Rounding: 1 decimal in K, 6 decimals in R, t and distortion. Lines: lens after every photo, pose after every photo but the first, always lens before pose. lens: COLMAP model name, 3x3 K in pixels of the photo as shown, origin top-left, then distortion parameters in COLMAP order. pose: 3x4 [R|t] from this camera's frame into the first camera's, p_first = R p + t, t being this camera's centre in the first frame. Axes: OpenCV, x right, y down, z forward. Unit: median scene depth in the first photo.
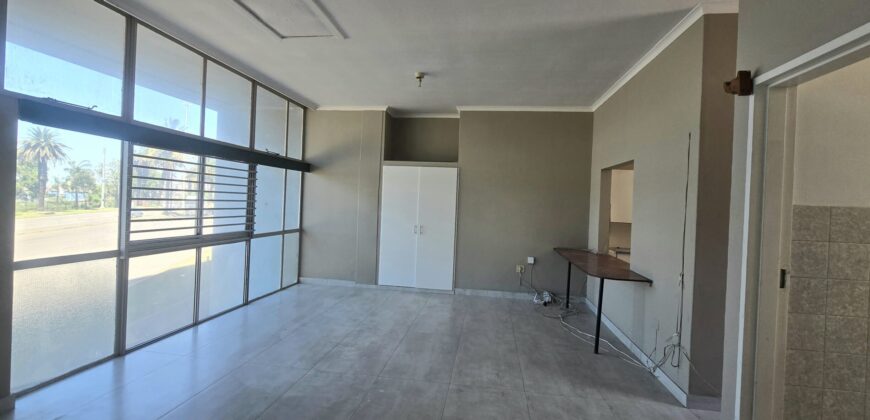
lens RADIAL K [[397.6, 0, 433.1], [0, 397.6, 205.5], [0, 0, 1]] dist [-0.004216, -0.000795]
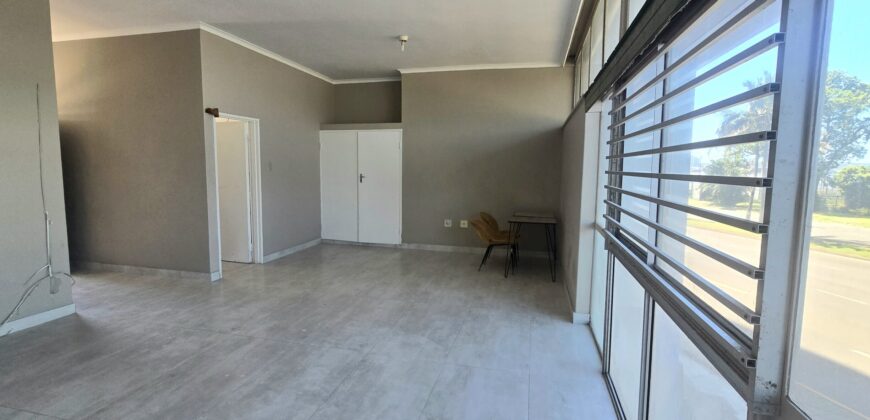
lens RADIAL K [[397.6, 0, 433.1], [0, 397.6, 205.5], [0, 0, 1]] dist [-0.004216, -0.000795]
pose [[-0.993118, -0.060775, 0.100116, -0.454515], [-0.049781, 0.992808, 0.108874, -0.017174], [-0.106013, 0.103141, -0.989001, 1.592310]]
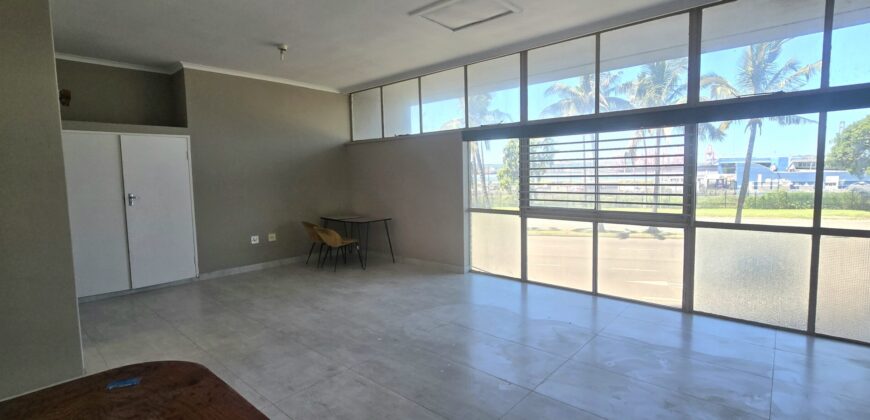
lens RADIAL K [[397.6, 0, 433.1], [0, 397.6, 205.5], [0, 0, 1]] dist [-0.004216, -0.000795]
pose [[-0.553119, 0.037849, -0.832242, 0.570170], [-0.009030, 0.998636, 0.051418, 0.015454], [0.833054, 0.035955, -0.552023, 1.371762]]
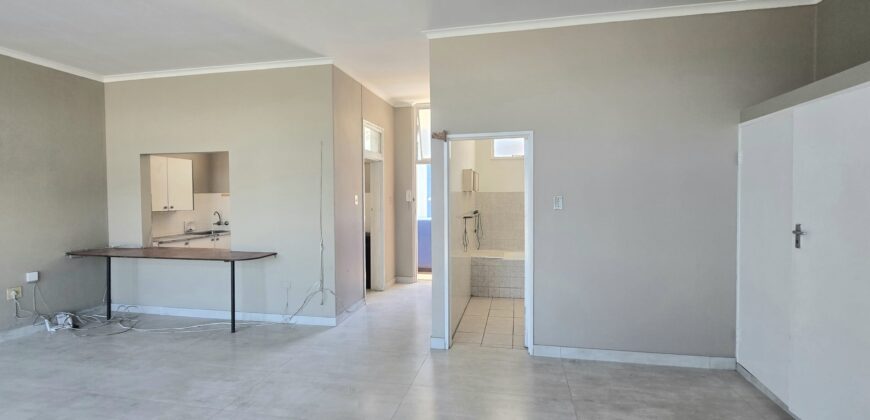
lens RADIAL K [[397.6, 0, 433.1], [0, 397.6, 205.5], [0, 0, 1]] dist [-0.004216, -0.000795]
pose [[0.065825, -0.065055, 0.995708, -0.617767], [0.017857, 0.997789, 0.064011, -0.029072], [-0.997671, 0.013567, 0.066841, 0.400906]]
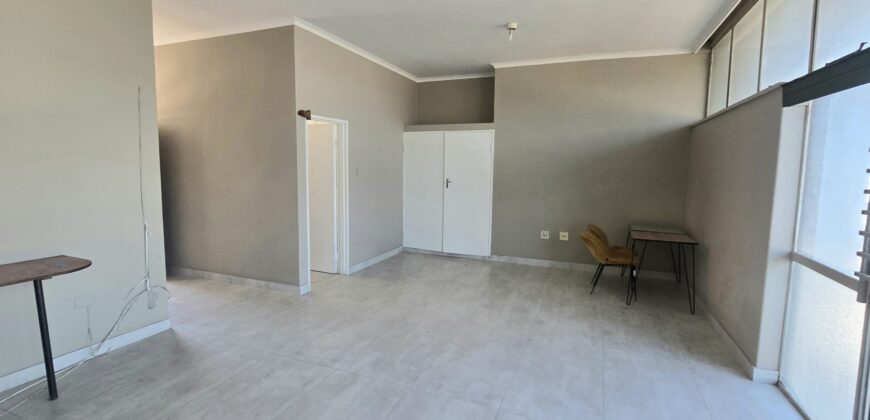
lens RADIAL K [[397.6, 0, 433.1], [0, 397.6, 205.5], [0, 0, 1]] dist [-0.004216, -0.000795]
pose [[-0.967937, -0.076398, 0.239292, -0.293246], [-0.049296, 0.991876, 0.117271, -0.027679], [-0.246307, 0.101714, -0.963840, 1.464165]]
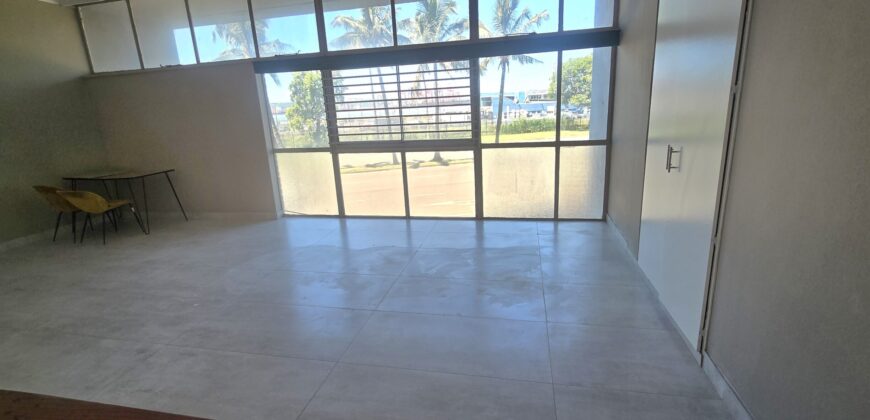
lens RADIAL K [[397.6, 0, 433.1], [0, 397.6, 205.5], [0, 0, 1]] dist [-0.004216, -0.000795]
pose [[-0.077298, 0.211194, -0.974383, 0.590069], [0.039834, 0.977181, 0.208641, 0.026867], [0.996212, -0.022686, -0.083947, 1.323490]]
